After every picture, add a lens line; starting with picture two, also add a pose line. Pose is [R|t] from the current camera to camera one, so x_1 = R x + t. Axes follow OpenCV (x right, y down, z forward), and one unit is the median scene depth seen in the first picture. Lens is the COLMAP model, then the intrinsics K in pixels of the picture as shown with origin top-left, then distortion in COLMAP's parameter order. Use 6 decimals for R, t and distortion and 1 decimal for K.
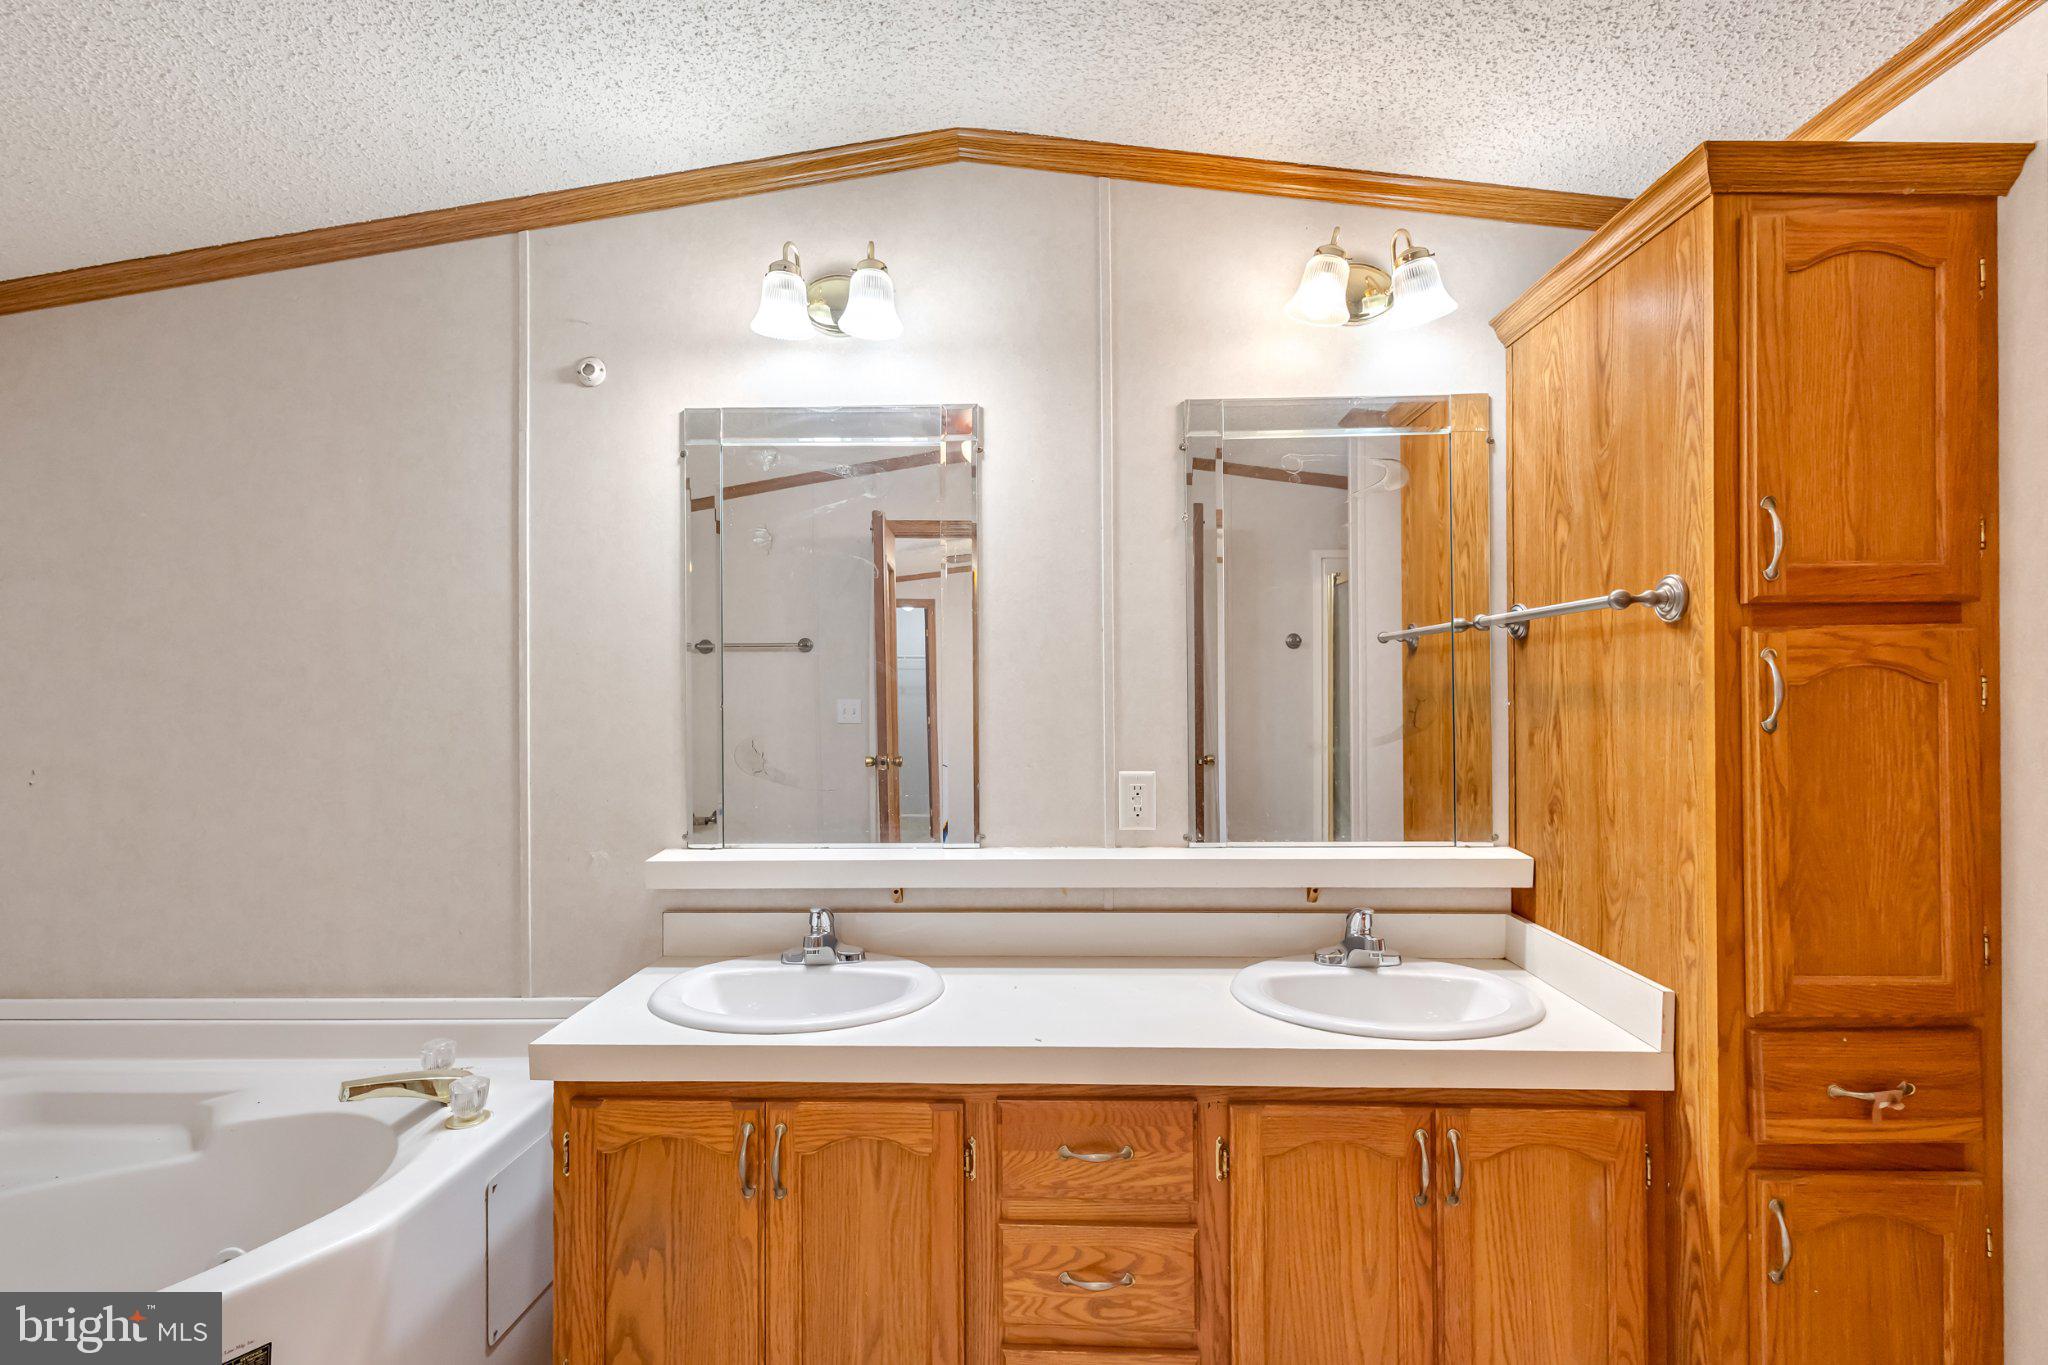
lens RADIAL K [[961.9, 0, 1070.3], [0, 961.9, 685.9], [0, 0, 1]] dist [0.004798, 0.000275]
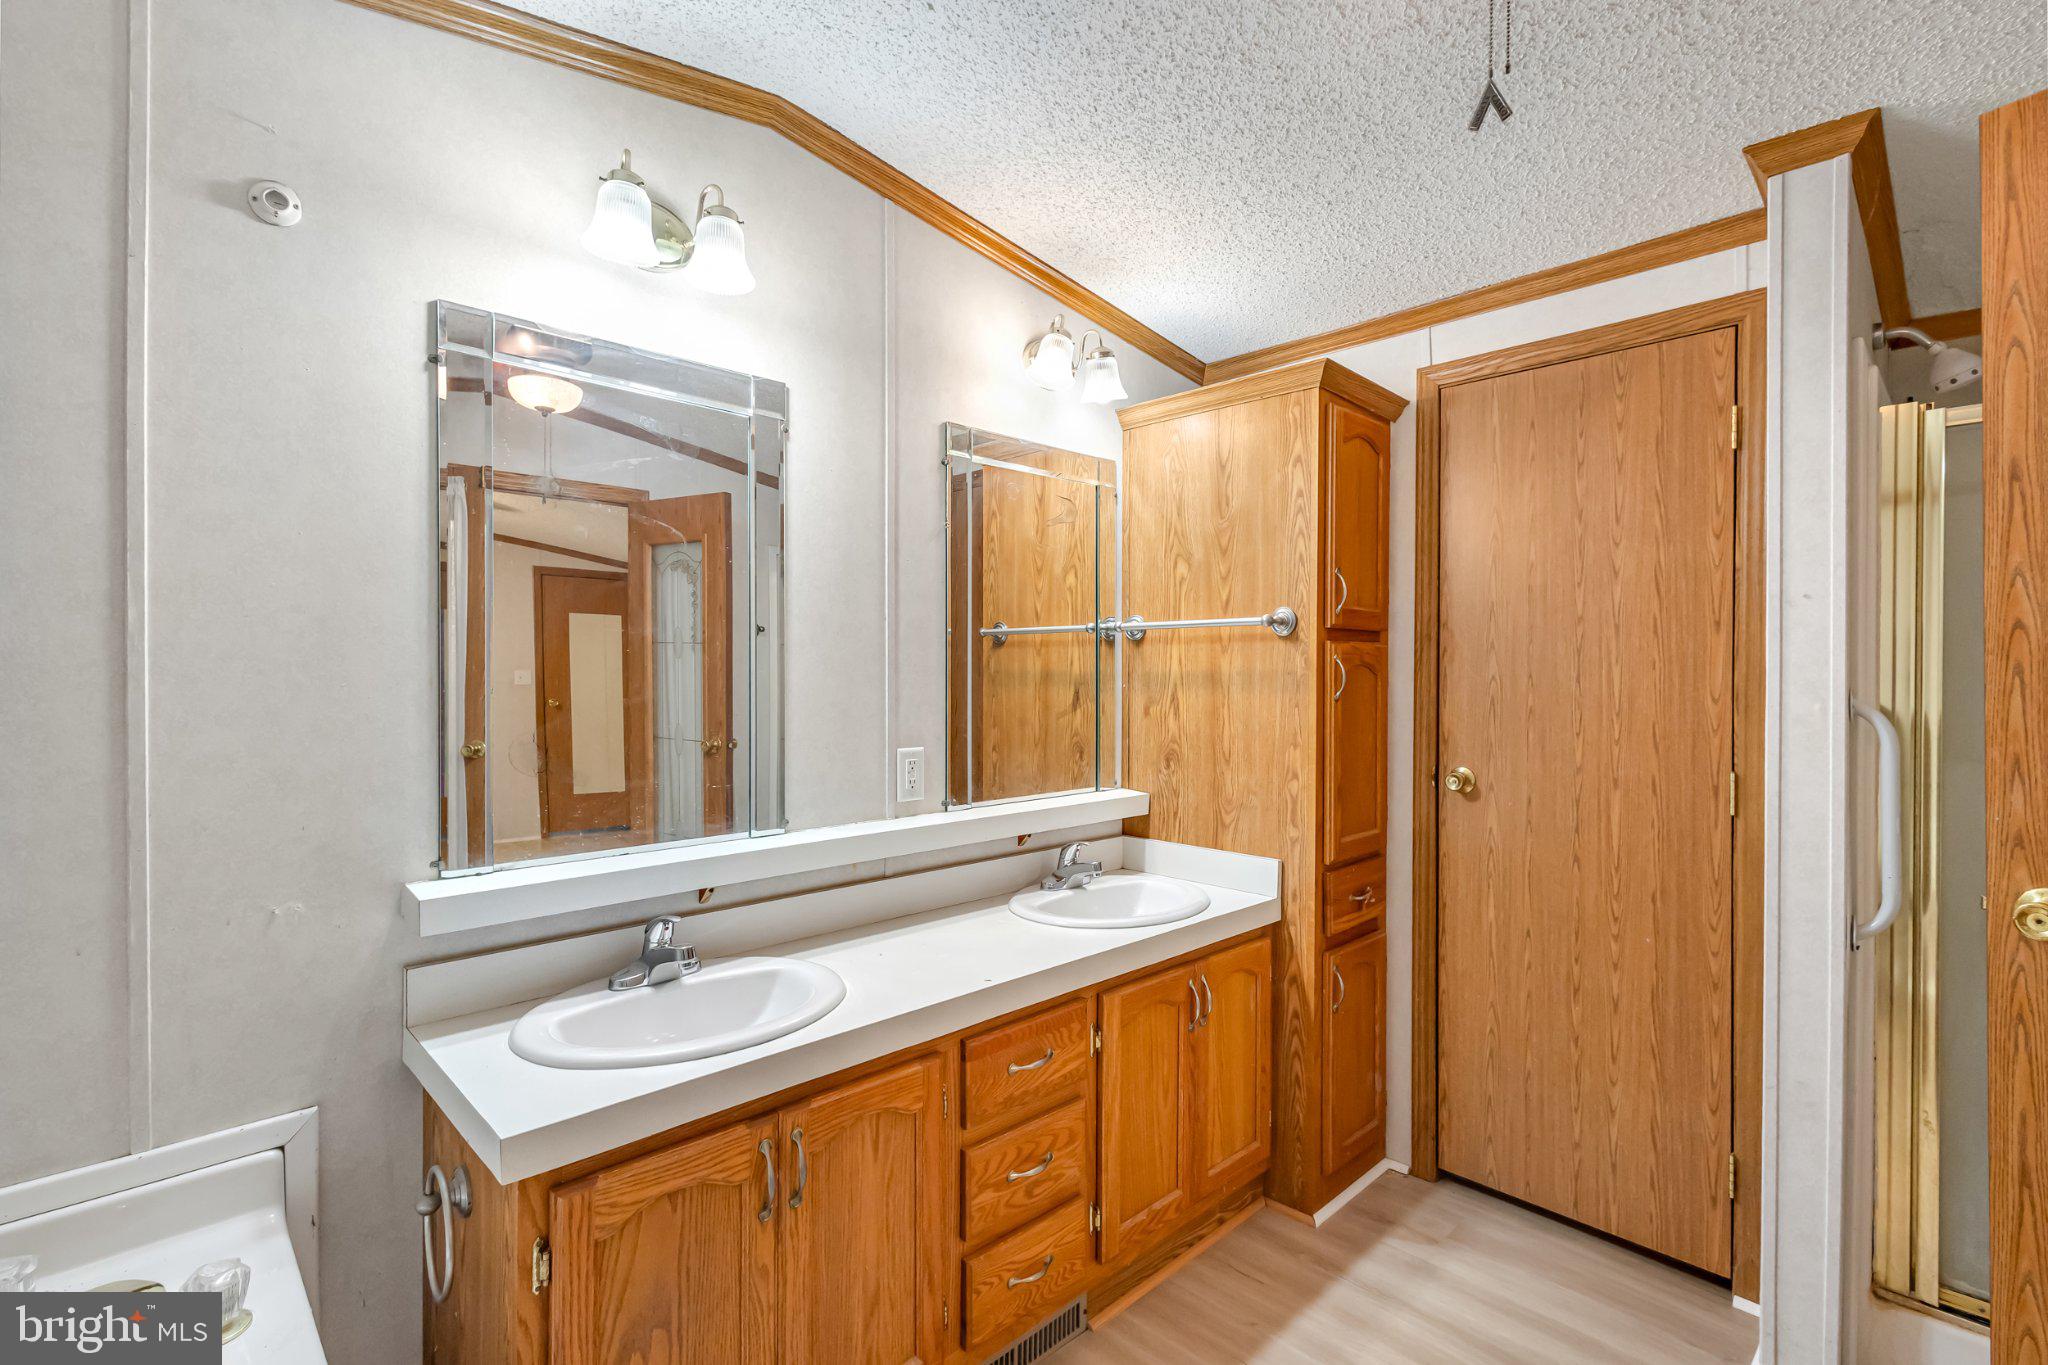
lens RADIAL K [[923.2, 0, 1087.6], [0, 923.2, 677.5], [0, 0, 1]] dist [0.004195, -0.000253]
pose [[0.683062, 0.003995, 0.730349, -0.639522], [-0.008606, 0.999960, 0.002580, 0.003427], [-0.730309, -0.008048, 0.683069, 0.140744]]
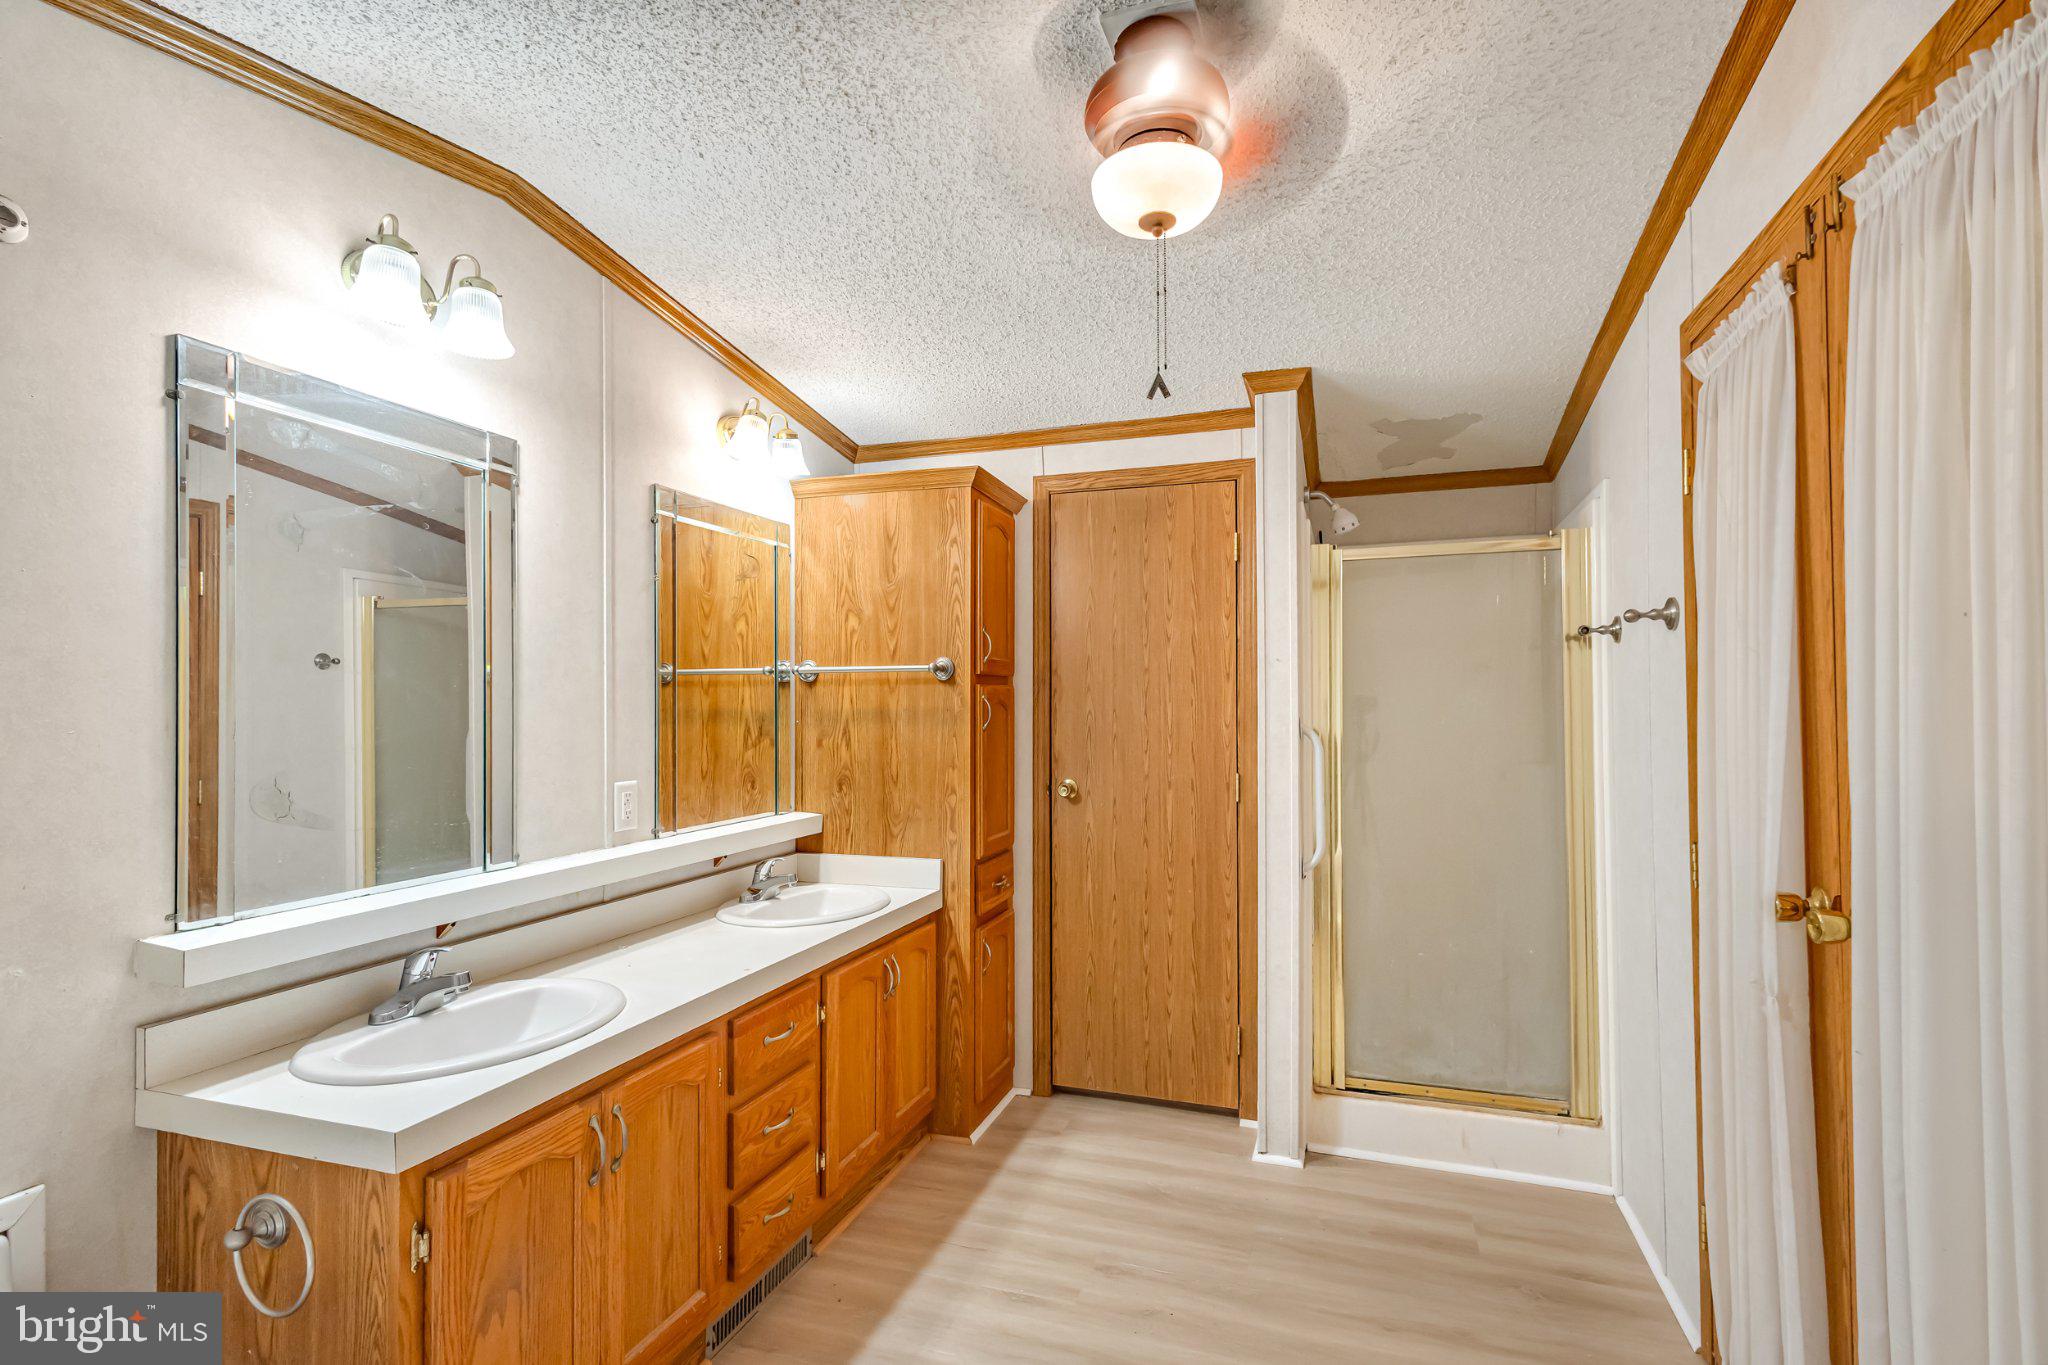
lens RADIAL K [[882.5, 0, 1079.8], [0, 882.5, 702.1], [0, 0, 1]] dist [-0.000064, -0.000710]
pose [[0.274615, 0.009541, 0.961507, -0.941803], [-0.001055, 0.999953, -0.009621, -0.000880], [-0.961554, 0.001628, 0.274612, 0.168415]]
